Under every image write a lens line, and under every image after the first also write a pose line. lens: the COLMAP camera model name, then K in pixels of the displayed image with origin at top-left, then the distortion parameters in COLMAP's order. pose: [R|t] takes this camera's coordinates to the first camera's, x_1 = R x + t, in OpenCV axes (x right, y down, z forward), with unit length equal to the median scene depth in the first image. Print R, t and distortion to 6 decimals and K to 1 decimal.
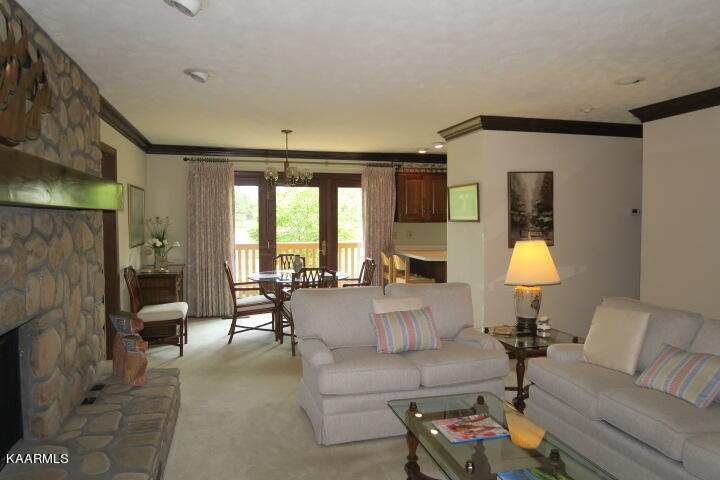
lens RADIAL K [[491.7, 0, 357.7], [0, 491.7, 240.8], [0, 0, 1]] dist [-0.012772, 0.002353]
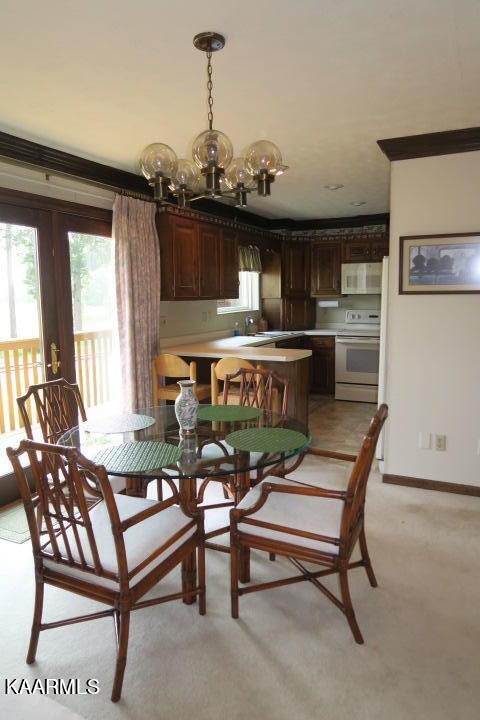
lens RADIAL K [[491.7, 0, 236.5], [0, 491.7, 355.5], [0, 0, 1]] dist [-0.012772, 0.002353]
pose [[0.657980, -0.104001, 0.745819, -0.315018], [0.051471, 0.994312, 0.093243, -0.023459], [-0.751274, -0.022963, 0.659591, 0.564284]]
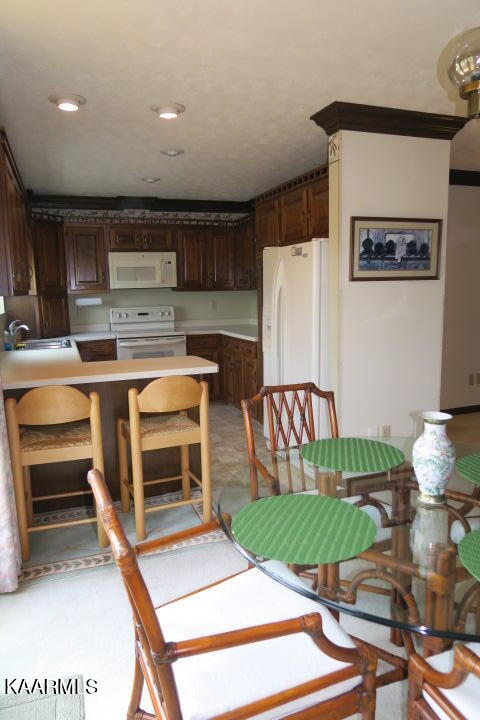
lens RADIAL K [[491.7, 0, 241.2], [0, 491.7, 361.8], [0, 0, 1]] dist [-0.012772, 0.002353]
pose [[-0.090440, -0.147153, 0.984970, -0.276032], [0.071516, 0.985511, 0.153800, -0.032996], [-0.993331, 0.084350, -0.078606, 0.890275]]
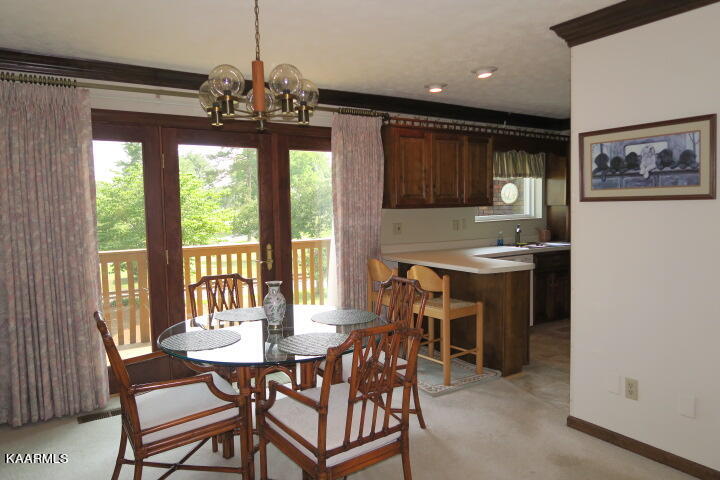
lens RADIAL K [[491.7, 0, 361.4], [0, 491.7, 237.7], [0, 0, 1]] dist [-0.012772, 0.002353]
pose [[0.948319, -0.040779, 0.314689, -0.148834], [0.036381, 0.999141, 0.019839, -0.014829], [-0.315227, -0.007365, 0.948988, 0.440959]]
